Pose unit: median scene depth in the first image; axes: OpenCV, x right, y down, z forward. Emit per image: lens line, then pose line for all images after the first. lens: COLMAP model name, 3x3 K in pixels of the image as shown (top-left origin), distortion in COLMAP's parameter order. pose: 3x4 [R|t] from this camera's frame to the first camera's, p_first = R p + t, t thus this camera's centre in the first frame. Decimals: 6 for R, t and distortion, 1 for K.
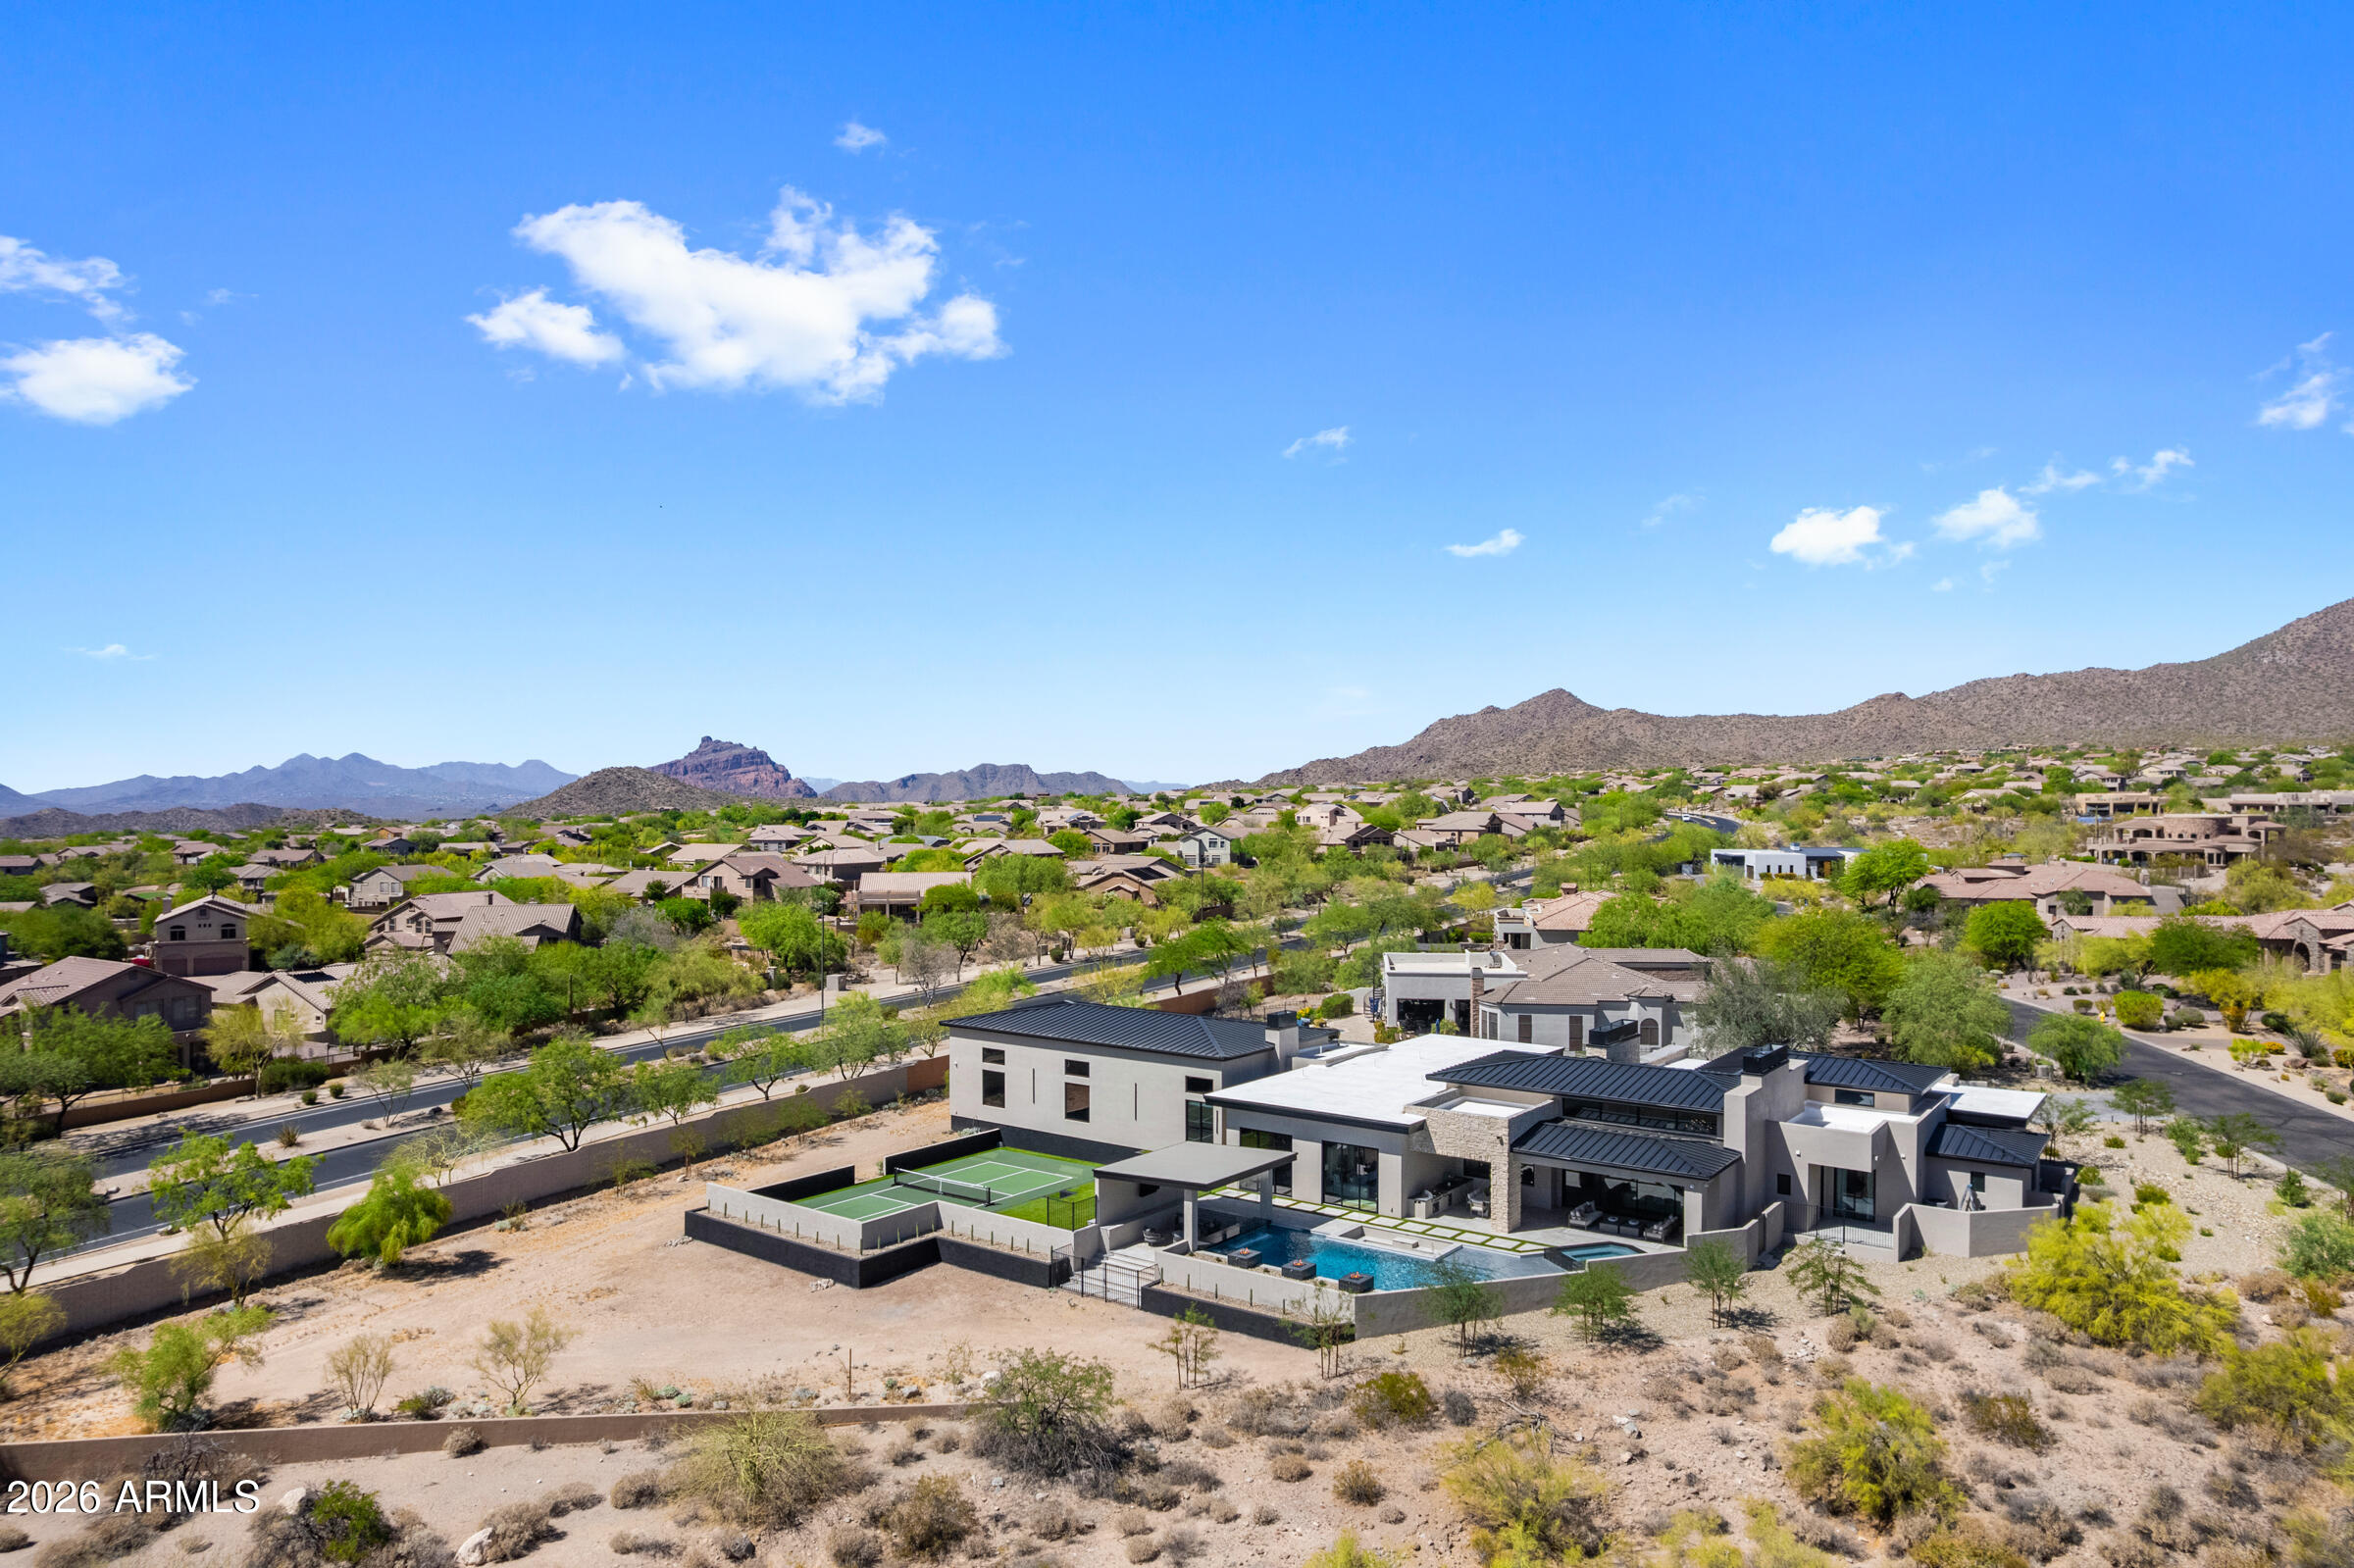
lens RADIAL K [[1504.5, 0, 1176.3], [0, 1504.5, 793.1], [0, 0, 1]] dist [-0.076041, 0.069498]
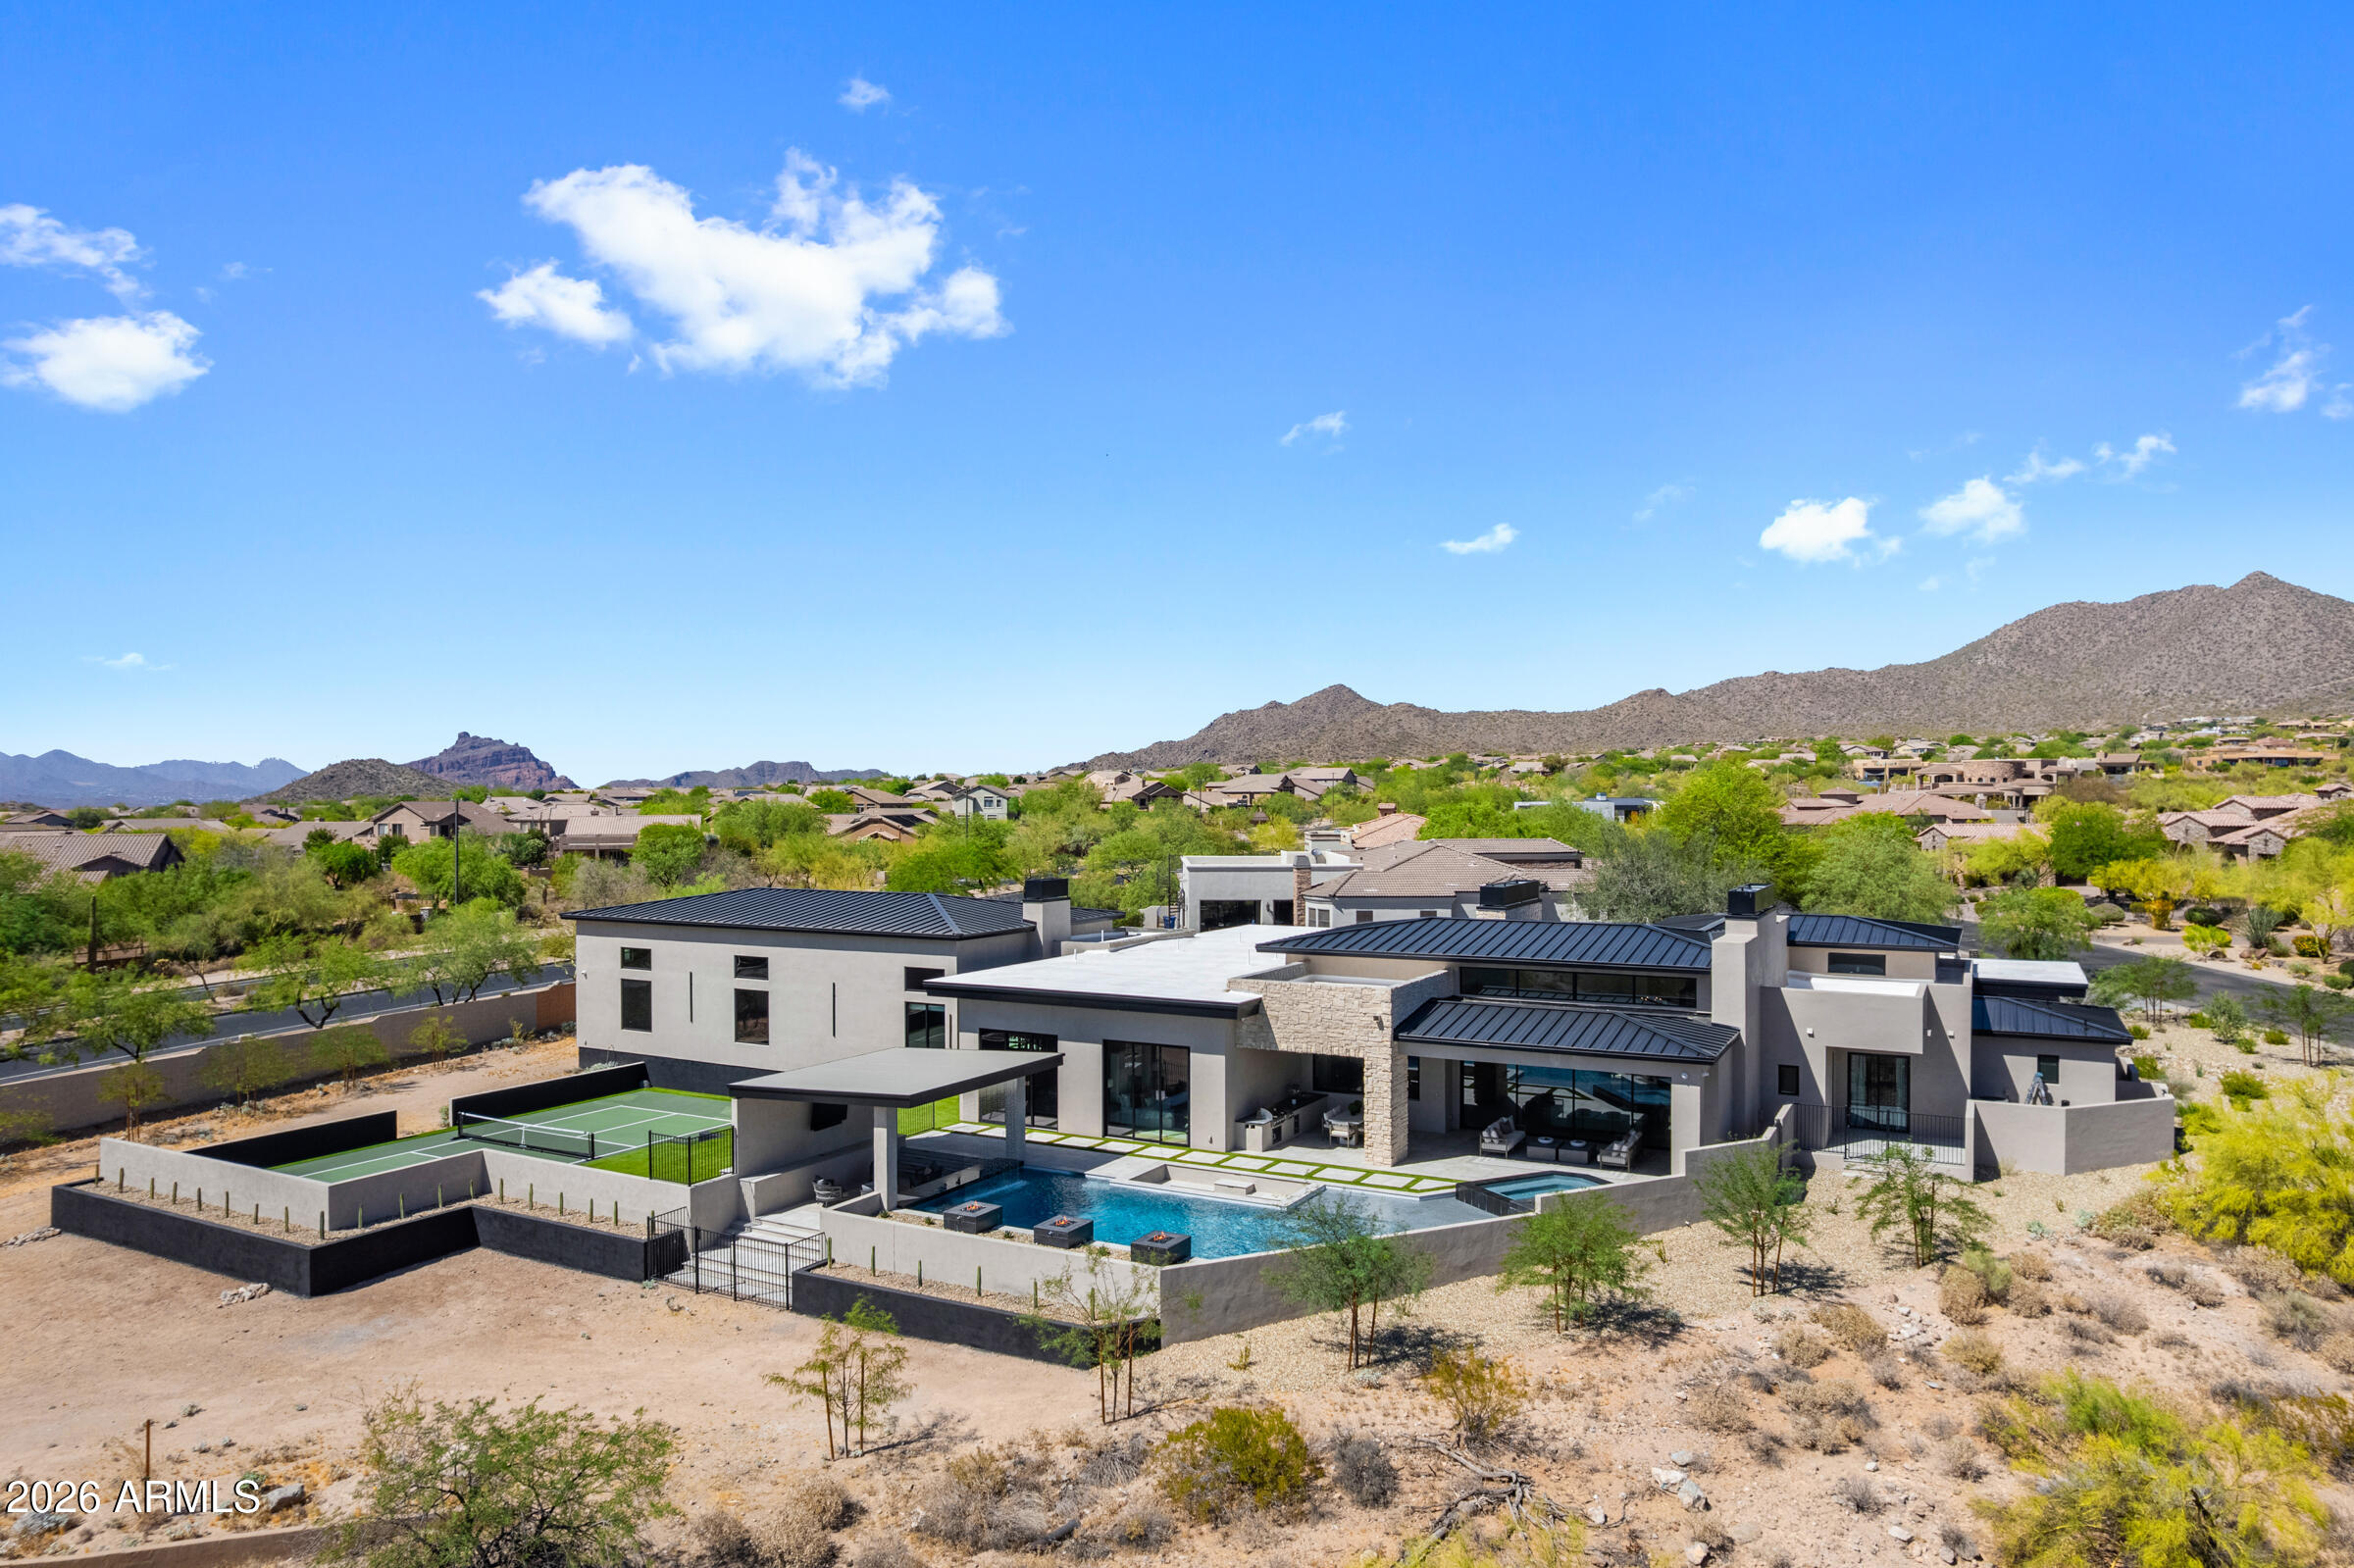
lens RADIAL K [[1504.5, 0, 1176.3], [0, 1504.5, 793.1], [0, 0, 1]] dist [-0.076041, 0.069498]
pose [[0.989841, -0.002379, 0.142158, 0.036390], [0.002195, 0.999997, 0.001447, 0.124005], [-0.142161, -0.001120, 0.989843, 0.349457]]
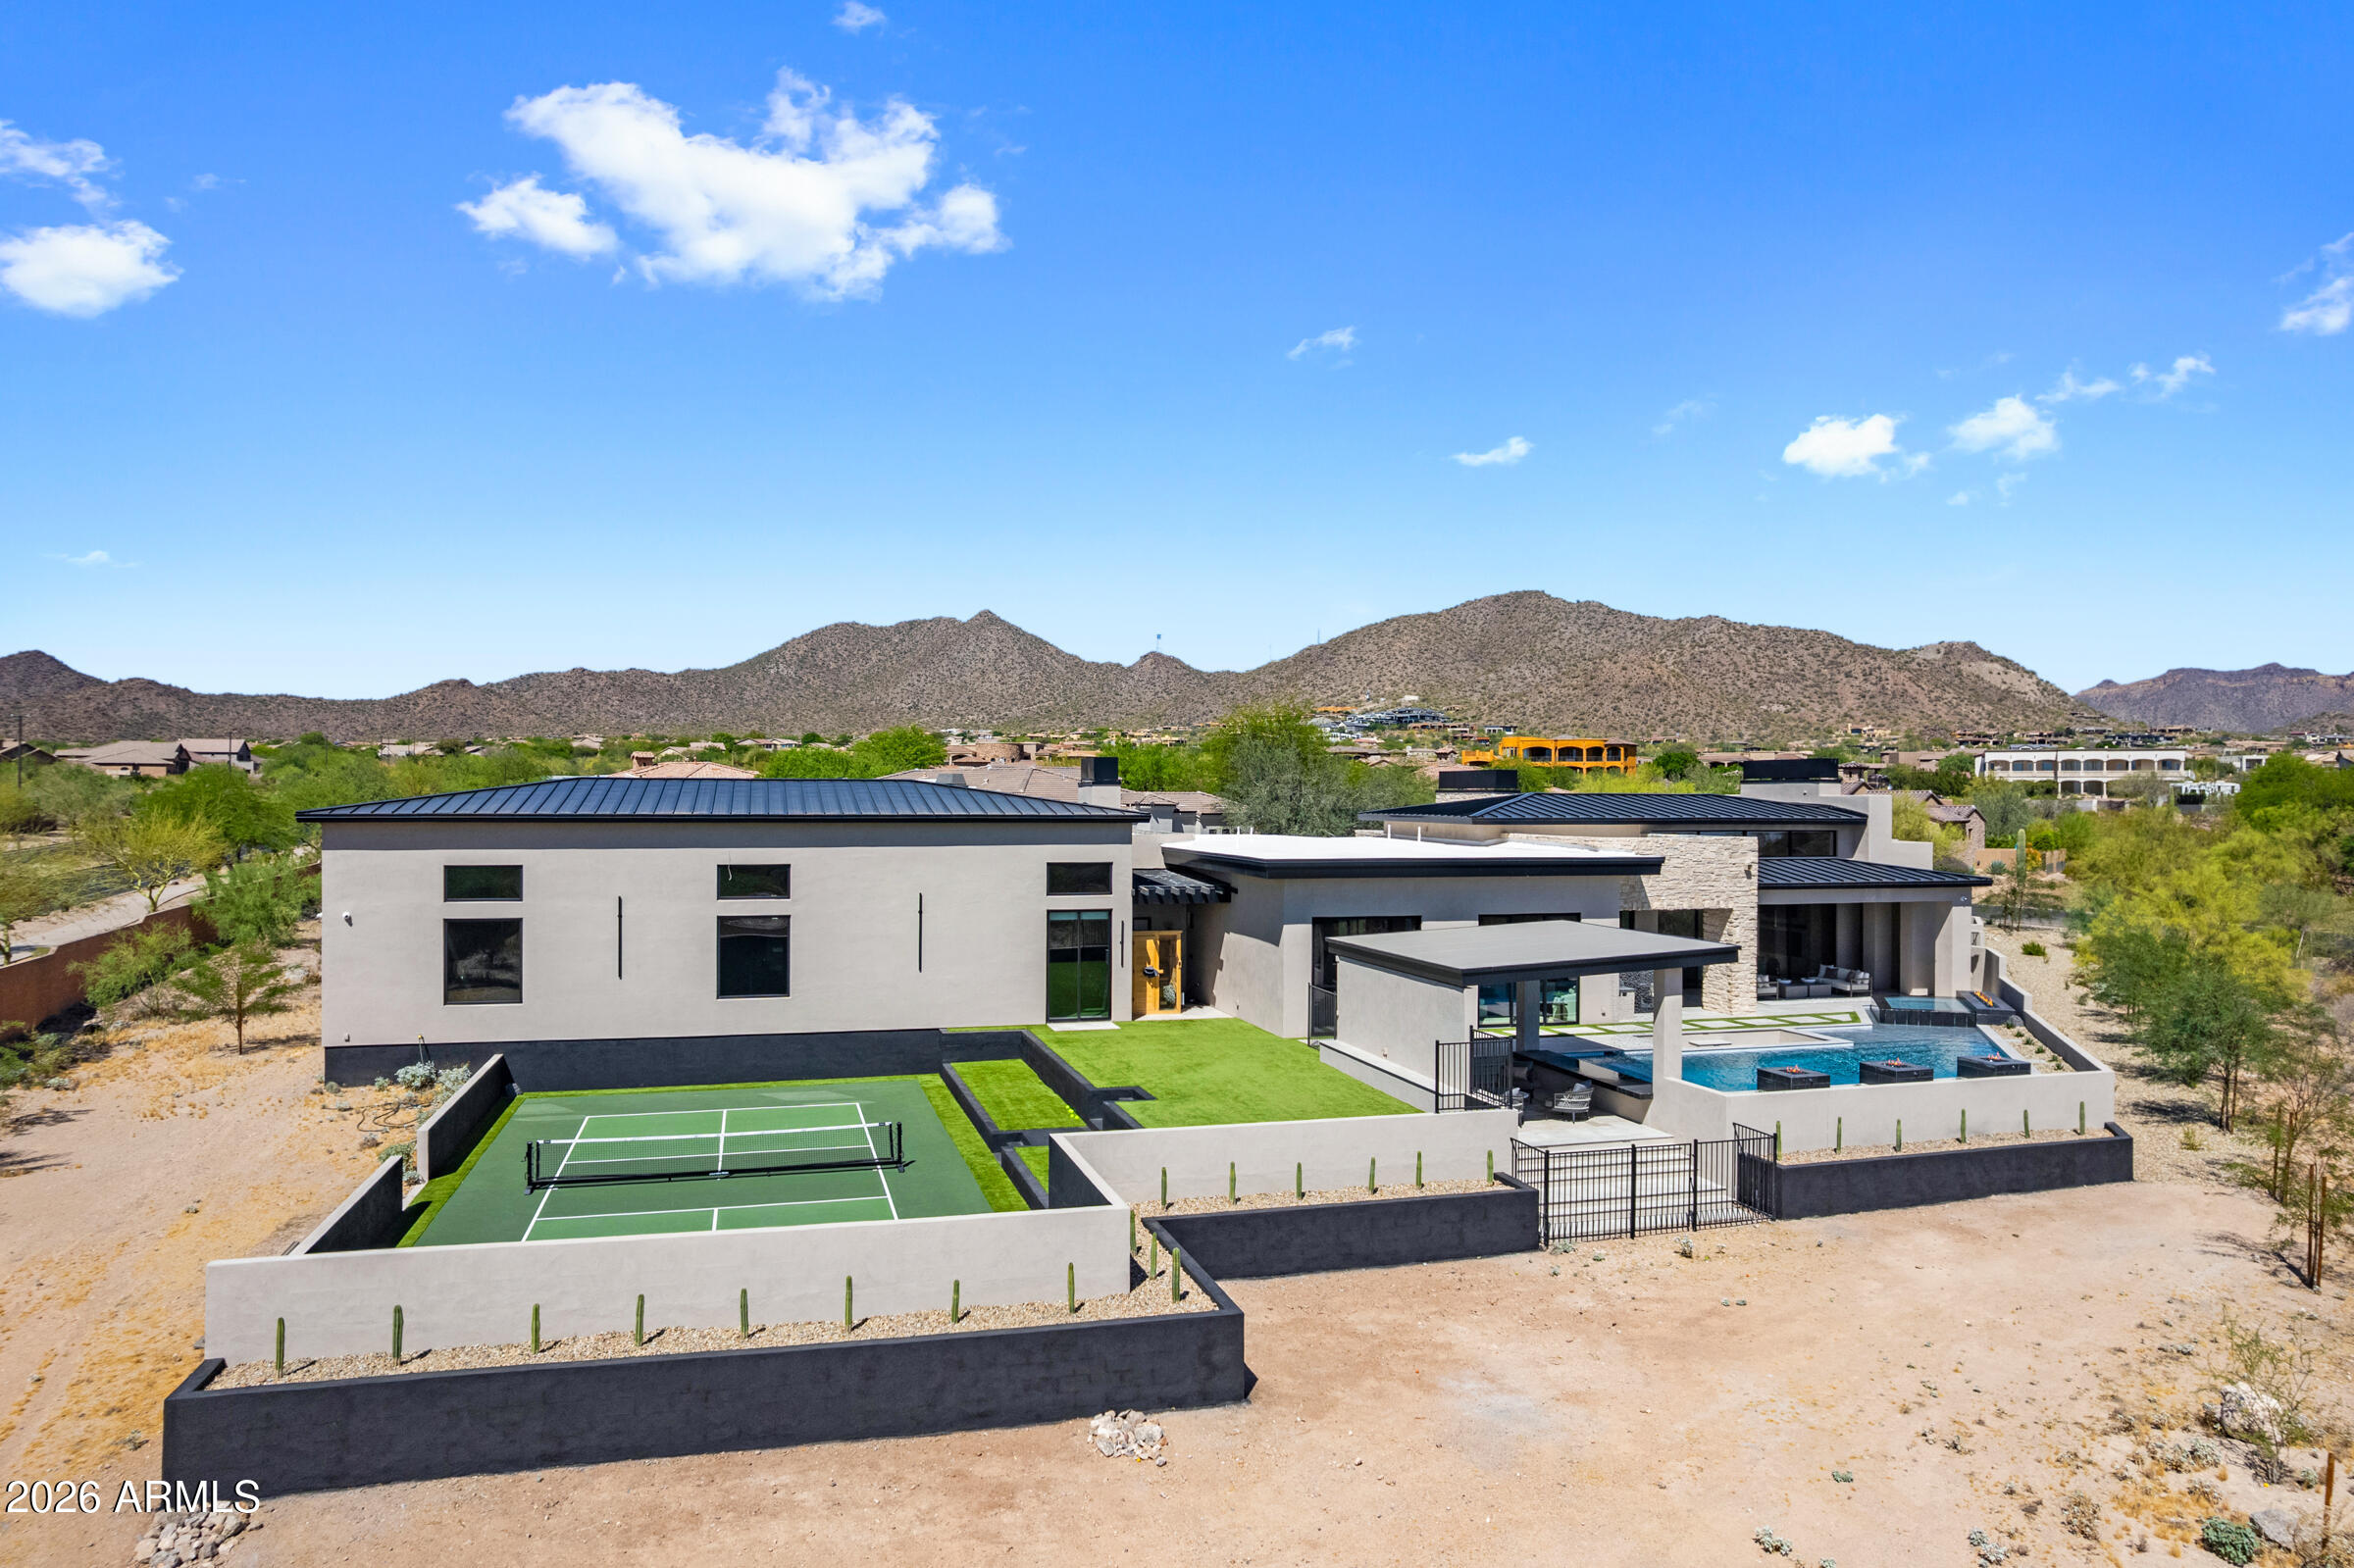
lens RADIAL K [[1525.2, 0, 1177.0], [0, 1525.2, 784.0], [0, 0, 1]] dist [-0.082978, 0.073619]
pose [[0.609690, 0.010849, 0.792566, -0.425394], [-0.008268, 0.999939, -0.007327, 0.188648], [-0.792597, -0.002086, 0.609743, 0.745568]]
